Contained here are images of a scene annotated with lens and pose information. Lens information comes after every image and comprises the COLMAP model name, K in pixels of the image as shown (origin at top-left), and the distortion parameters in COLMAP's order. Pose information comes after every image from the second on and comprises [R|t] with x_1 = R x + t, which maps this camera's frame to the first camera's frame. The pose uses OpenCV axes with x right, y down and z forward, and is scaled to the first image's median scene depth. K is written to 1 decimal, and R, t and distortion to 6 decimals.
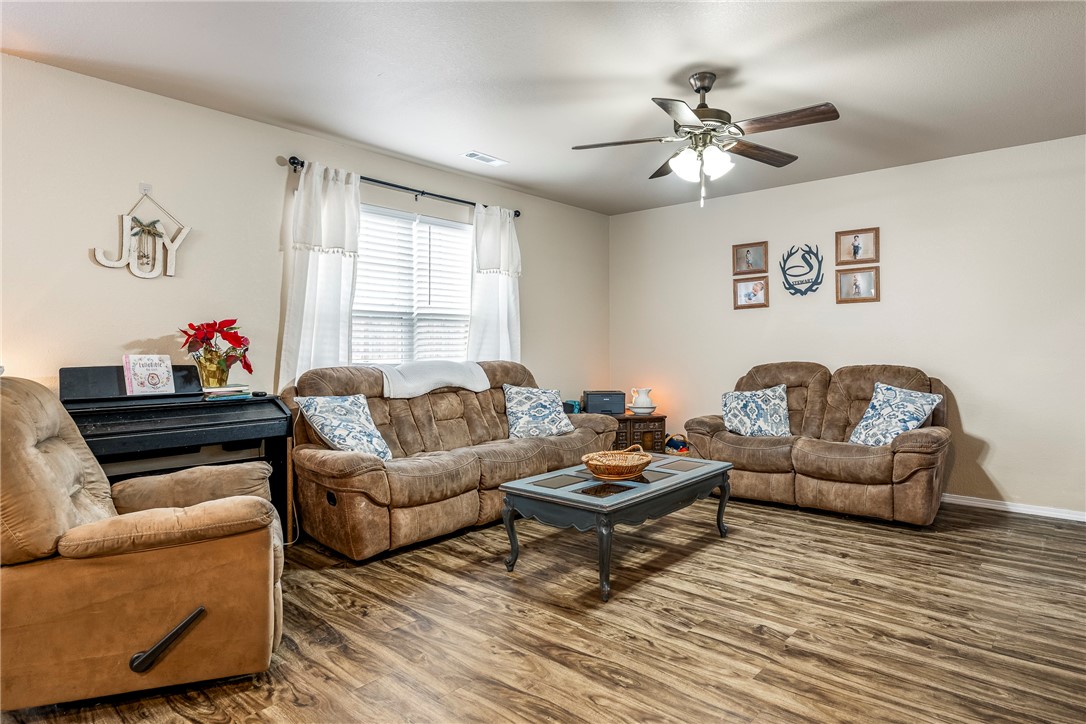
lens RADIAL K [[610.6, 0, 543.3], [0, 610.6, 347.6], [0, 0, 1]] dist [0.000293, -0.000296]
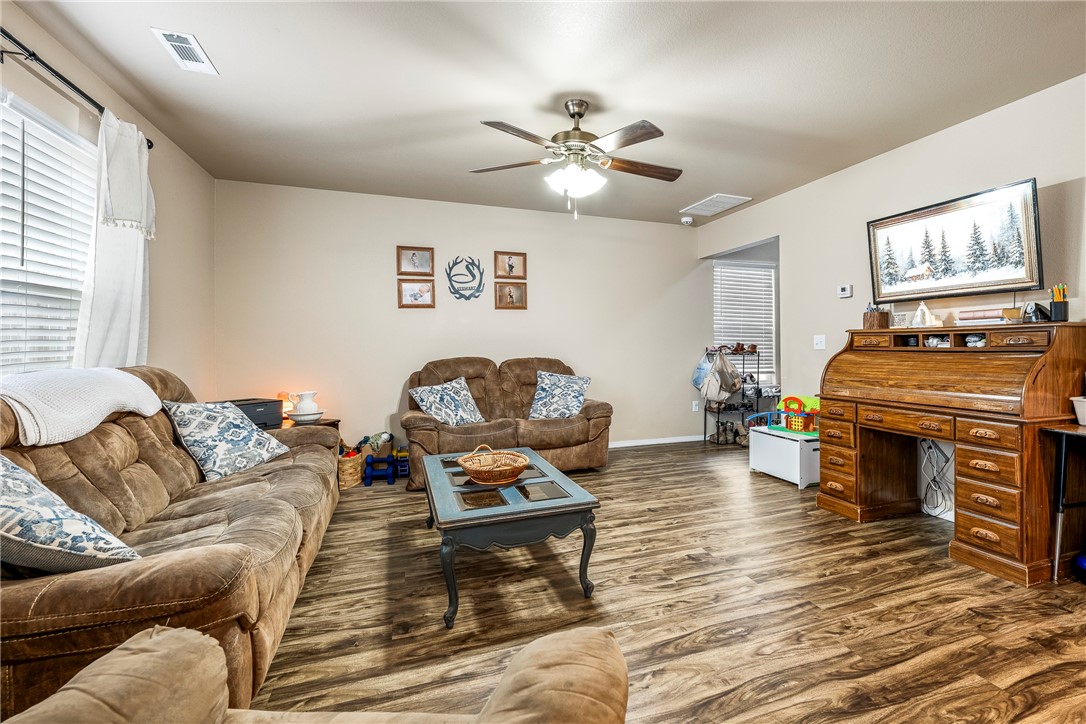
lens RADIAL K [[547.5, 0, 543.2], [0, 547.5, 342.8], [0, 0, 1]] dist [-0.001013, -0.000639]
pose [[0.439686, 0.002208, 0.898149, -0.487390], [0.003458, 0.999985, -0.004151, 0.001188], [-0.898145, 0.004931, 0.439672, 0.442811]]
